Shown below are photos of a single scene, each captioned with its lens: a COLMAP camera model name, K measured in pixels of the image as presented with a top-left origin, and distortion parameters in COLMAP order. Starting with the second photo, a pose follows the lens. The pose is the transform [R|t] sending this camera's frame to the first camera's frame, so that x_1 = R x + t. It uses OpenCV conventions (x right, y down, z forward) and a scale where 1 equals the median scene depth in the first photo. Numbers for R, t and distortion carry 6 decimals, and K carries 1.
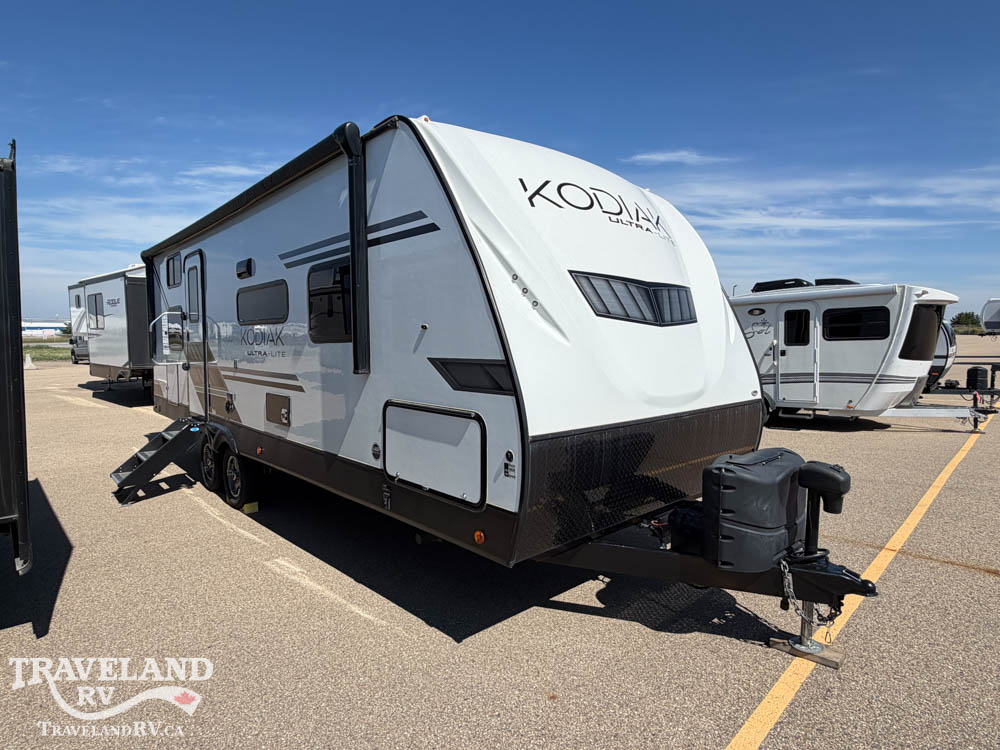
lens RADIAL K [[560.4, 0, 500.0], [0, 560.4, 375.0], [0, 0, 1]] dist [-0.000769, 0.000178]
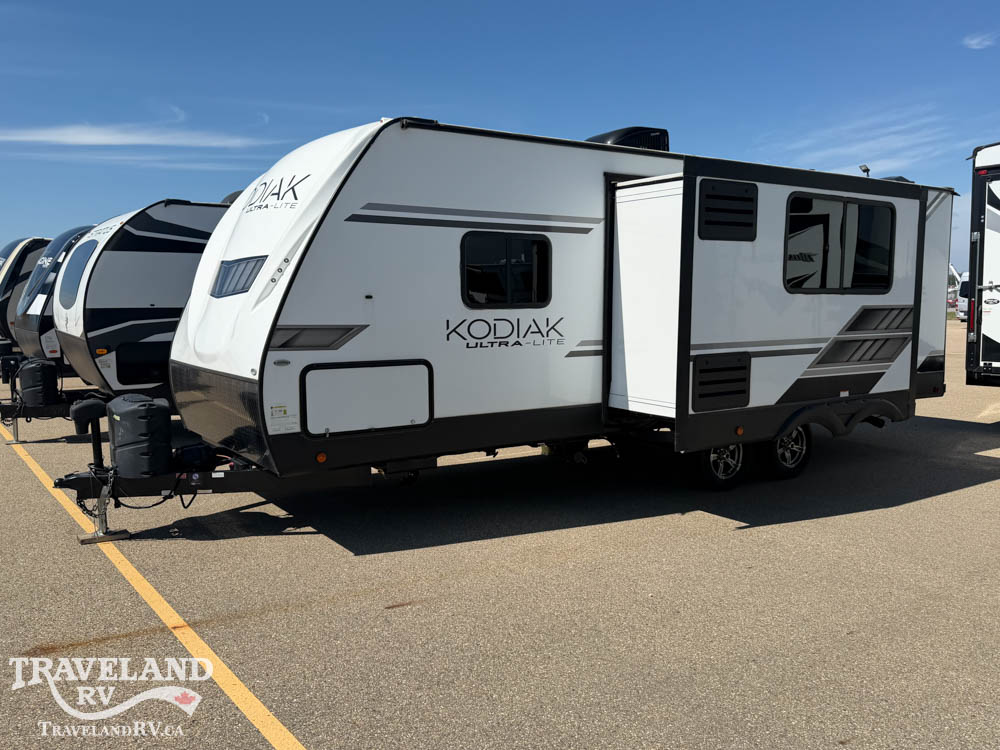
lens RADIAL K [[804.8, 0, 500.0], [0, 804.8, 375.0], [0, 0, 1]] dist [0.005536, -0.001524]
pose [[-0.145646, 0.098081, -0.984463, 1.732017], [-0.050911, 0.993012, 0.106464, -0.126042], [0.988026, 0.065626, -0.139635, 1.653483]]
